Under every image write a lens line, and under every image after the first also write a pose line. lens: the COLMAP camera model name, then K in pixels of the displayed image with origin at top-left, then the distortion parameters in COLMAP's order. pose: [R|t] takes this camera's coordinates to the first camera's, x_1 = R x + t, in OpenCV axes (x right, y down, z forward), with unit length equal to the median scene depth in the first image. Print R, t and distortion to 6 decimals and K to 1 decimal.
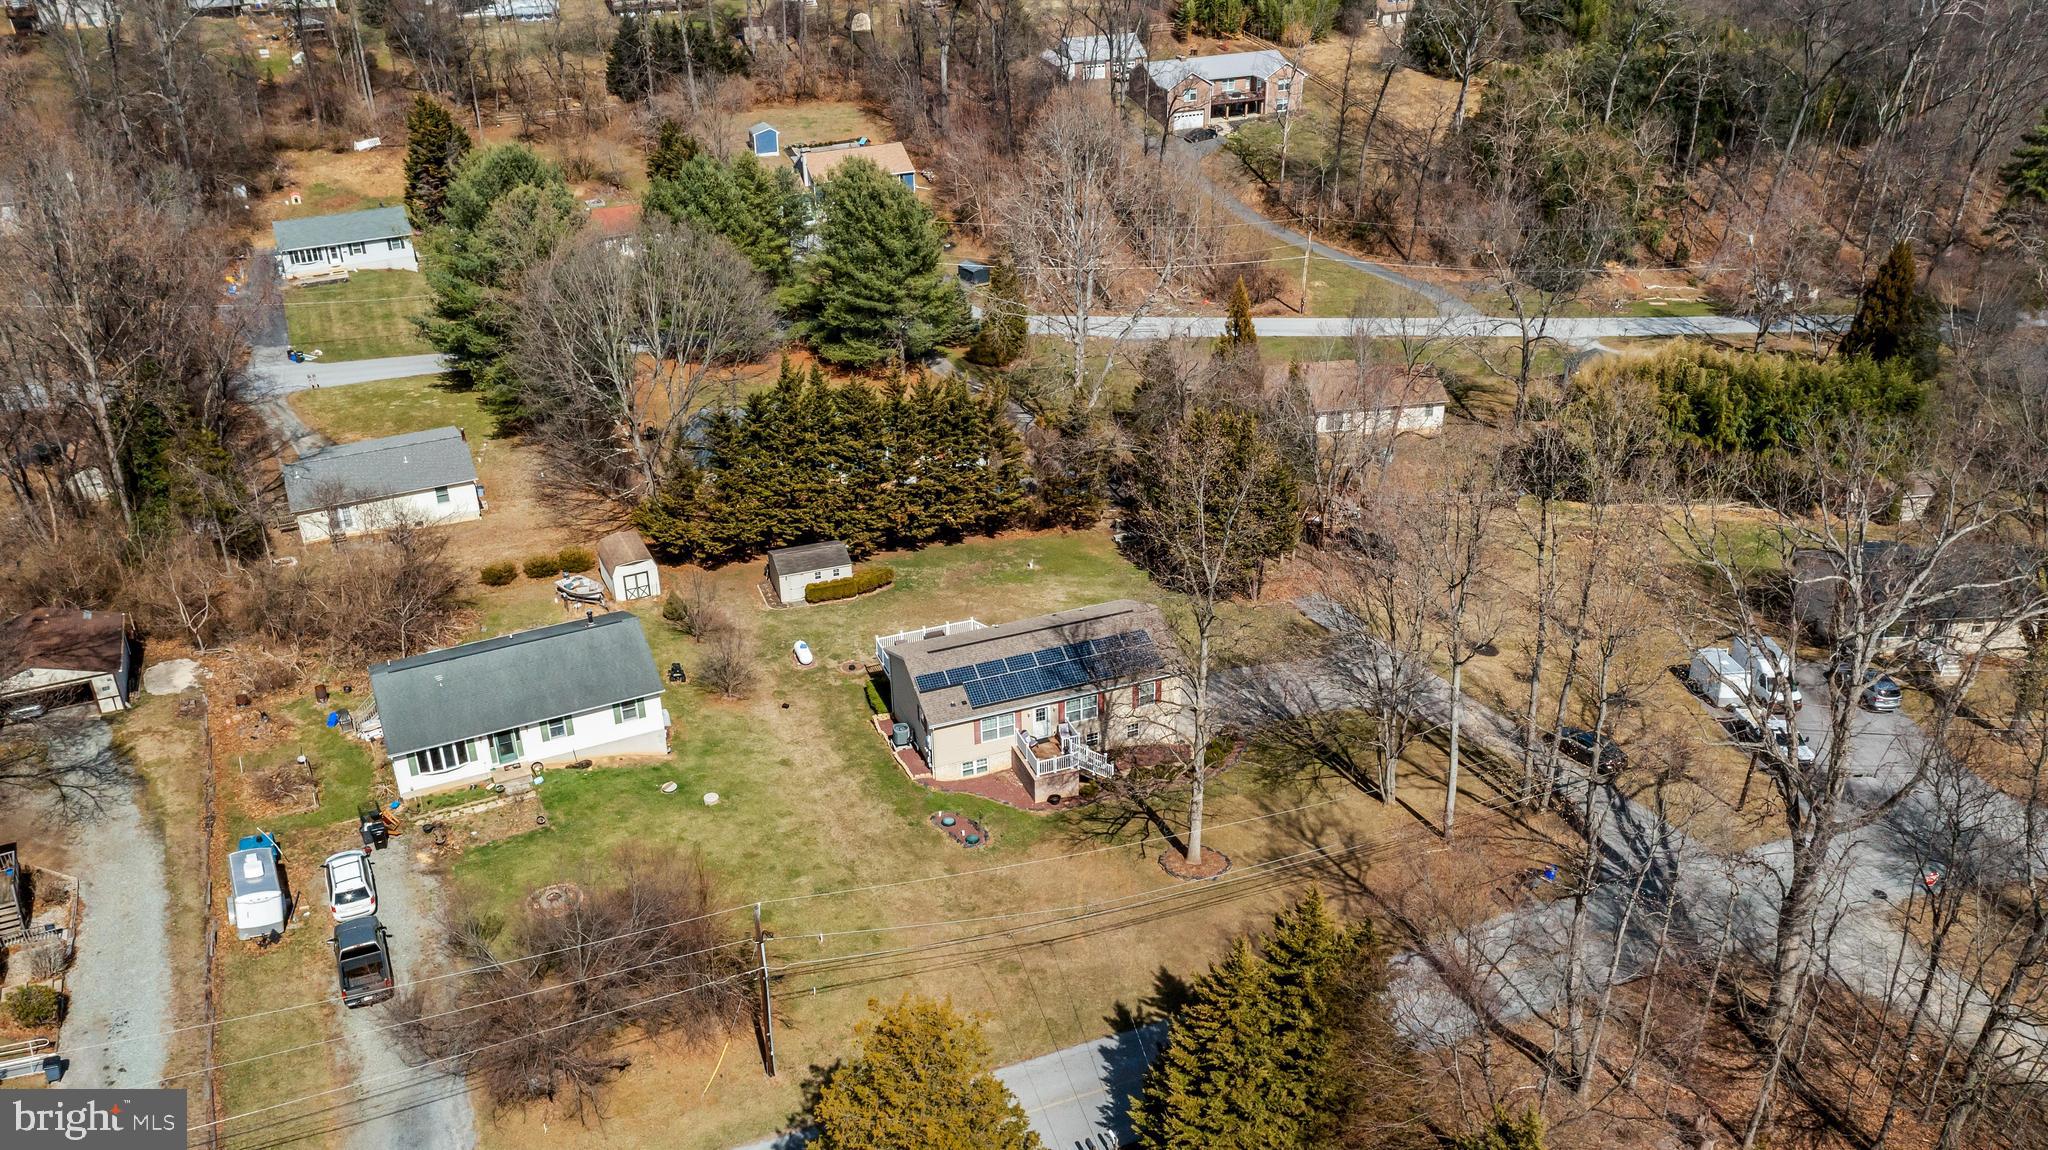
lens RADIAL K [[1570.1, 0, 964.1], [0, 1570.1, 550.3], [0, 0, 1]] dist [0.000059, 0.002410]
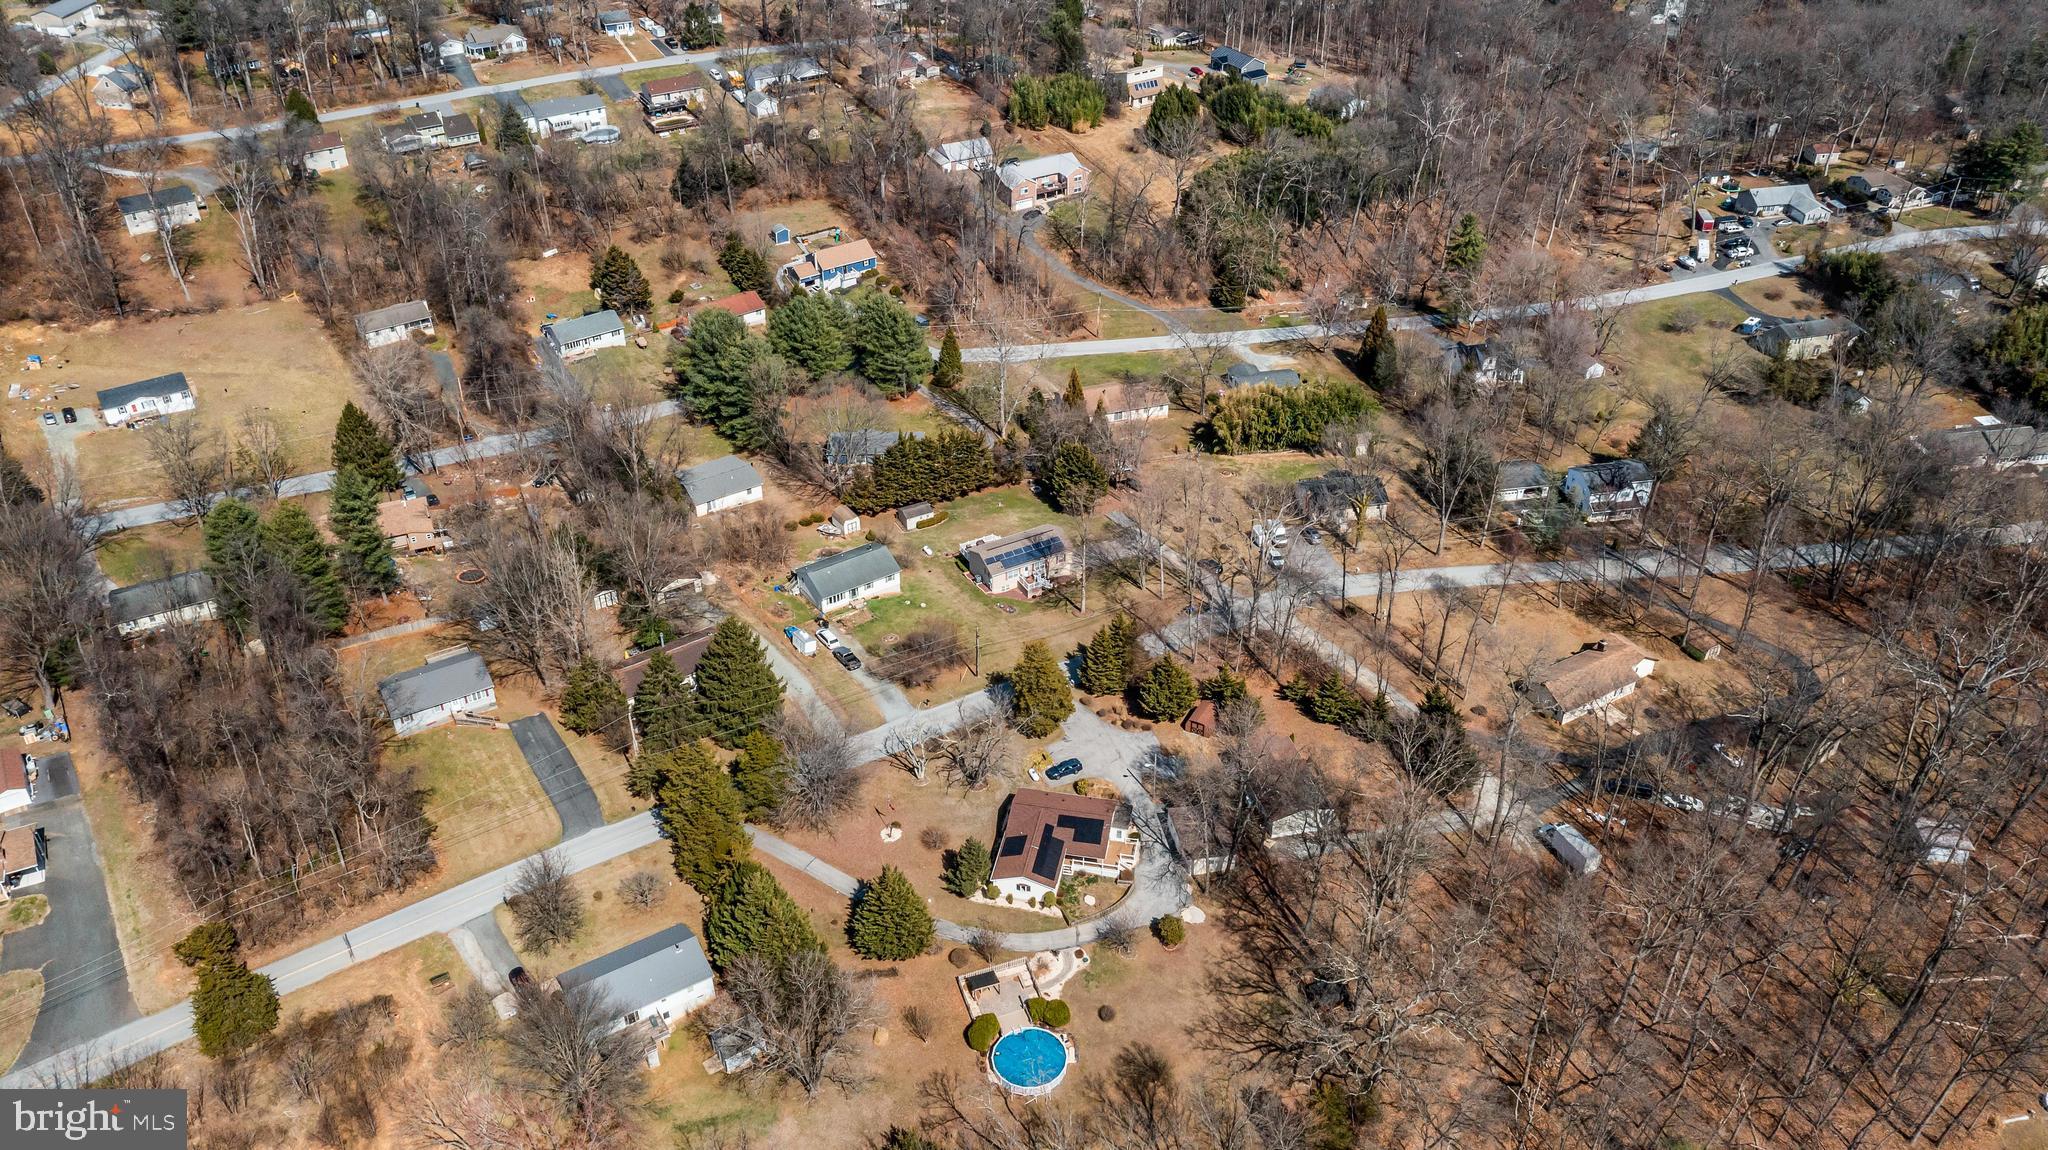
lens RADIAL K [[1570.1, 0, 964.1], [0, 1570.1, 550.3], [0, 0, 1]] dist [0.000059, 0.002410]
pose [[0.989123, -0.072337, 0.128071, -0.335487], [0.057505, 0.991590, 0.115946, -0.210213], [-0.135381, -0.107320, 0.984964, -1.422449]]
